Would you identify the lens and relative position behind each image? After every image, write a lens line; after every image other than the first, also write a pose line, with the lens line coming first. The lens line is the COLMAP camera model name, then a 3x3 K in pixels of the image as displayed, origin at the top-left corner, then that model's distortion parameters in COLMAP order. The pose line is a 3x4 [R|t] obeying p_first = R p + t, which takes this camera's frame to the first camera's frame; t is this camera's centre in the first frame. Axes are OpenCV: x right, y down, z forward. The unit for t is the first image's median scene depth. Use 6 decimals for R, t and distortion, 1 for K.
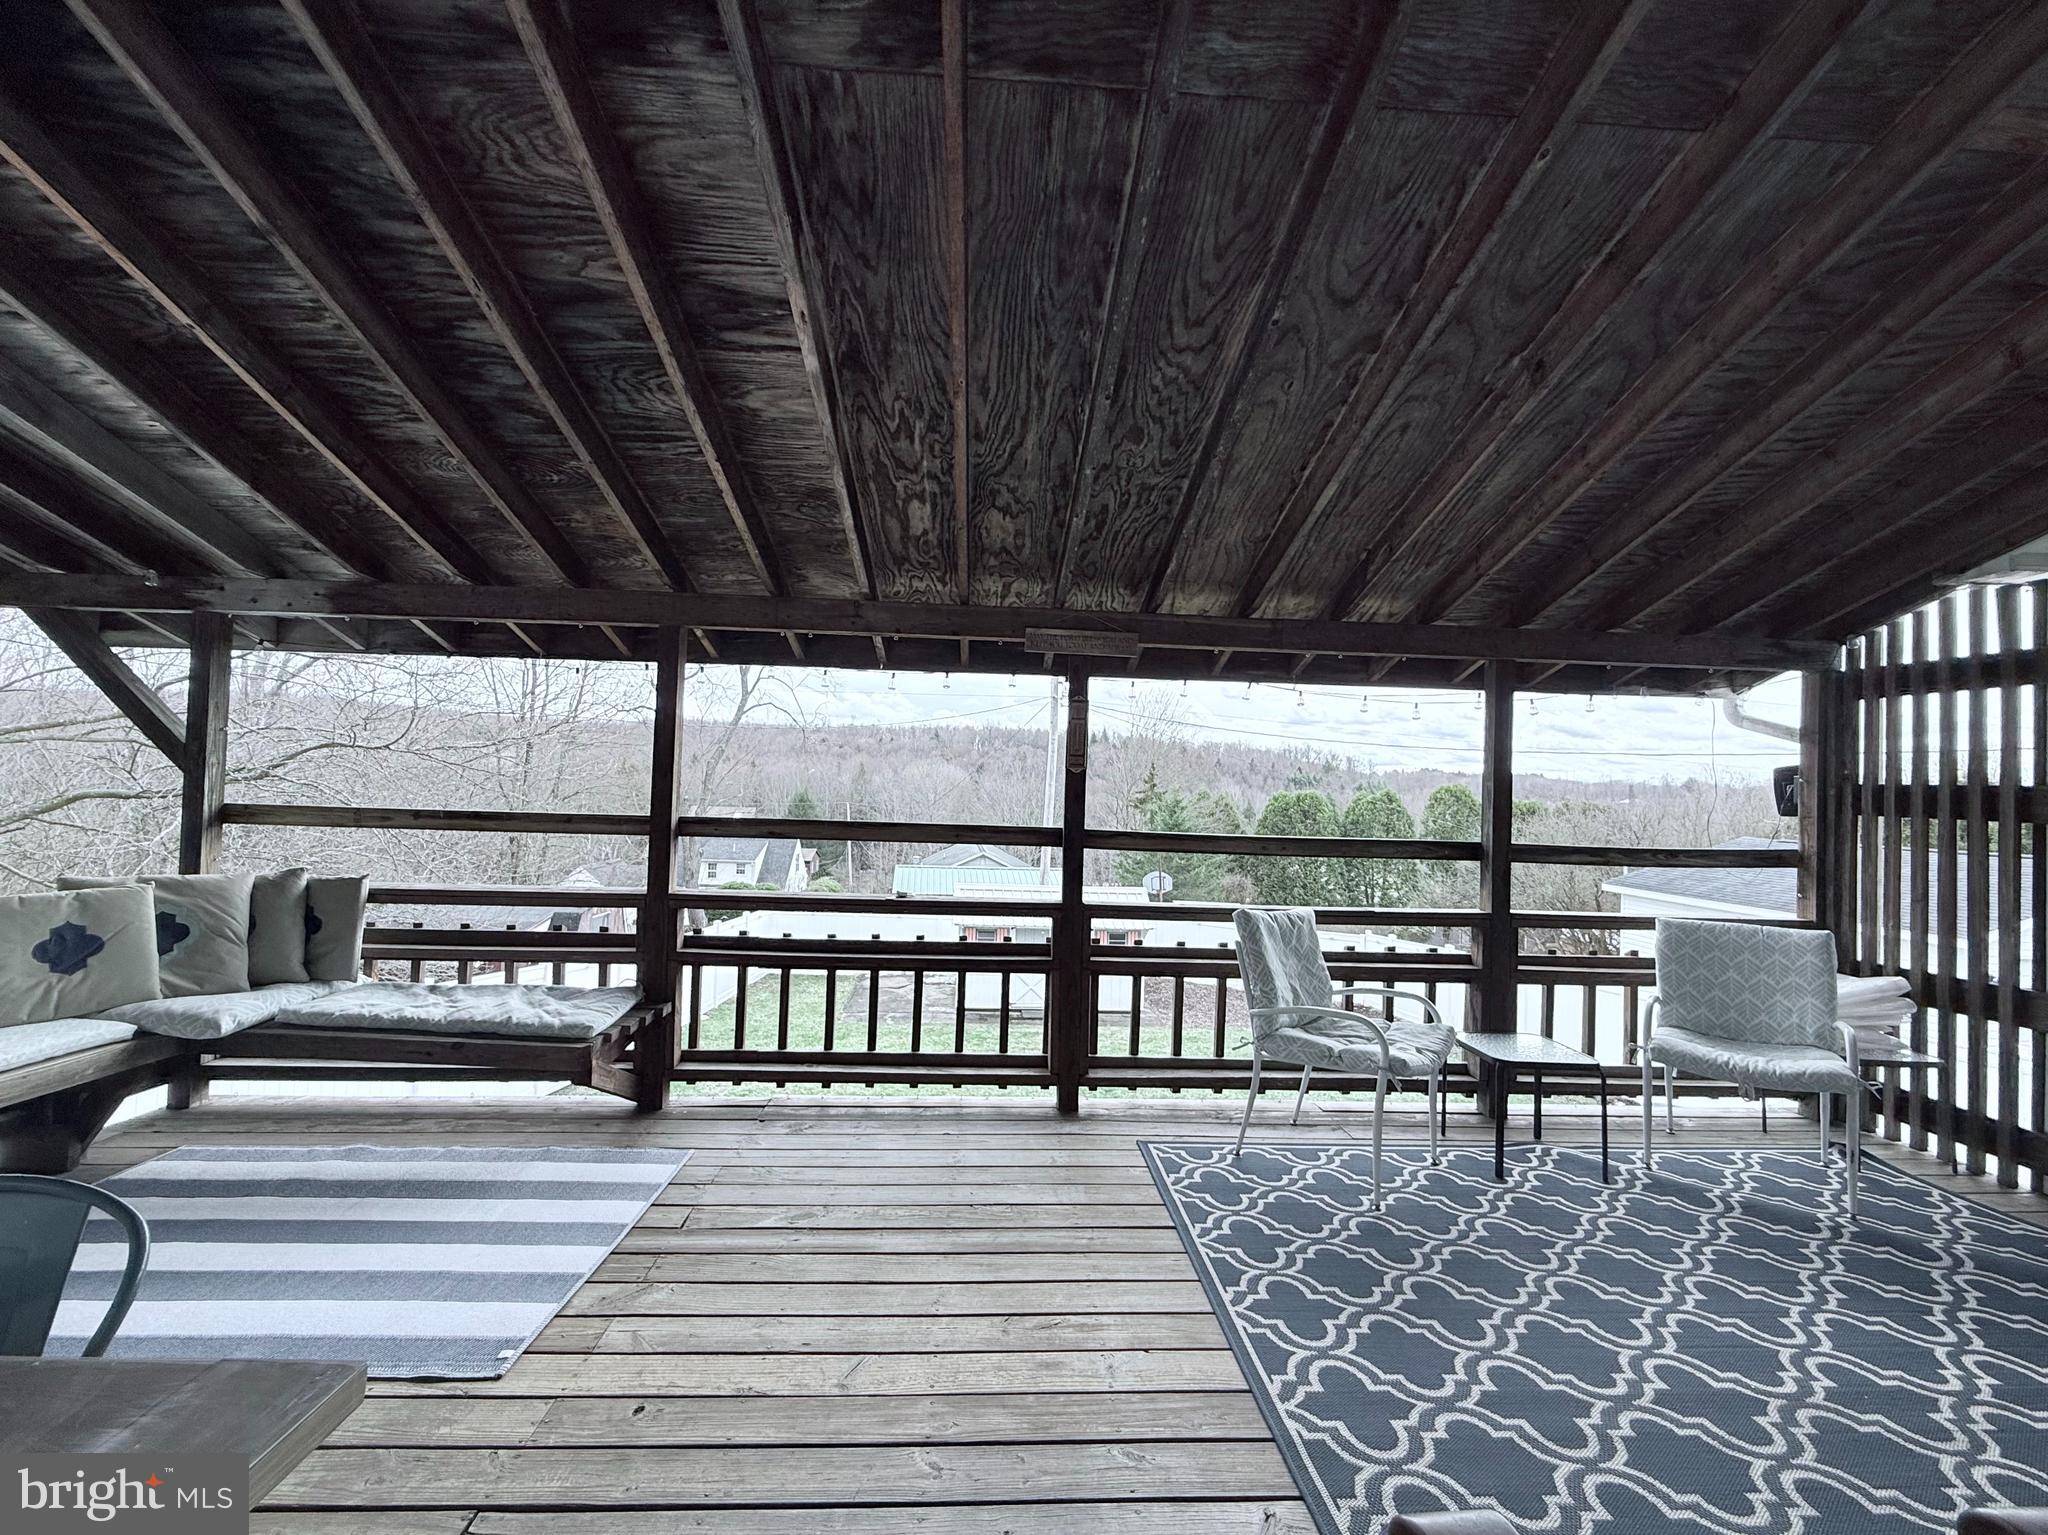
lens RADIAL K [[817.5, 0, 1019.1], [0, 817.5, 773.6], [0, 0, 1]] dist [0.000435, 0.000299]
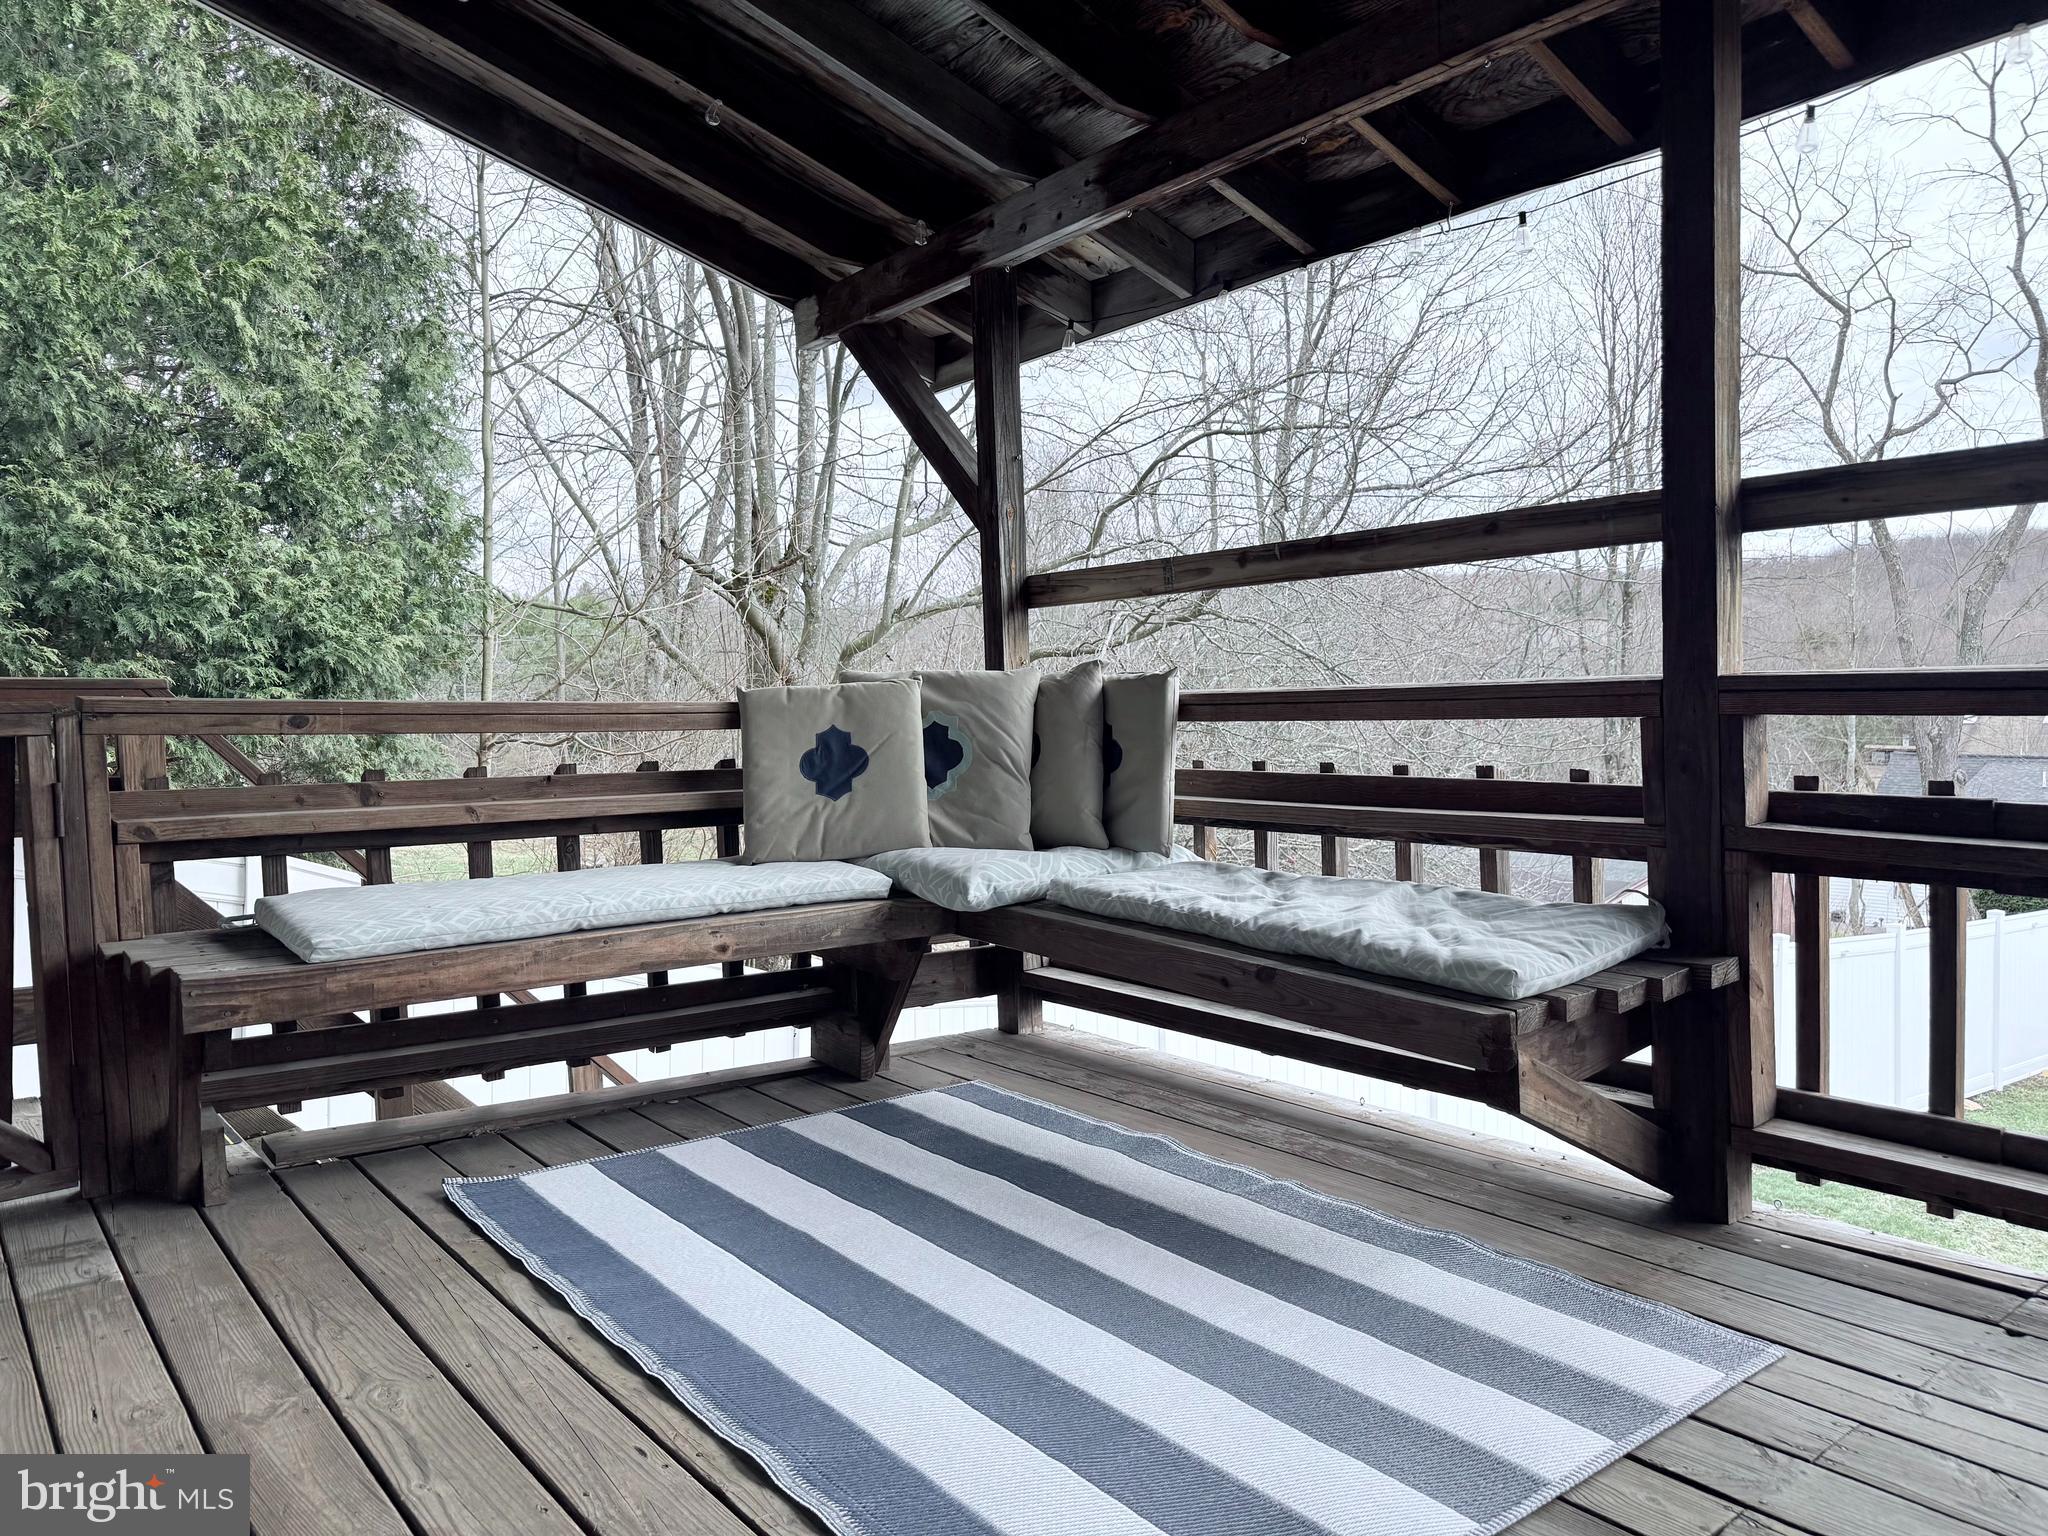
lens RADIAL K [[1414.4, 0, 1024.0], [0, 1414.4, 768.0], [0, 0, 1]] dist [0.112152, -0.117972]
pose [[0.572987, -0.007644, -0.819528, -0.062437], [0.066264, 0.997115, 0.037029, 0.151292], [0.816881, -0.075523, 0.571841, 0.361467]]
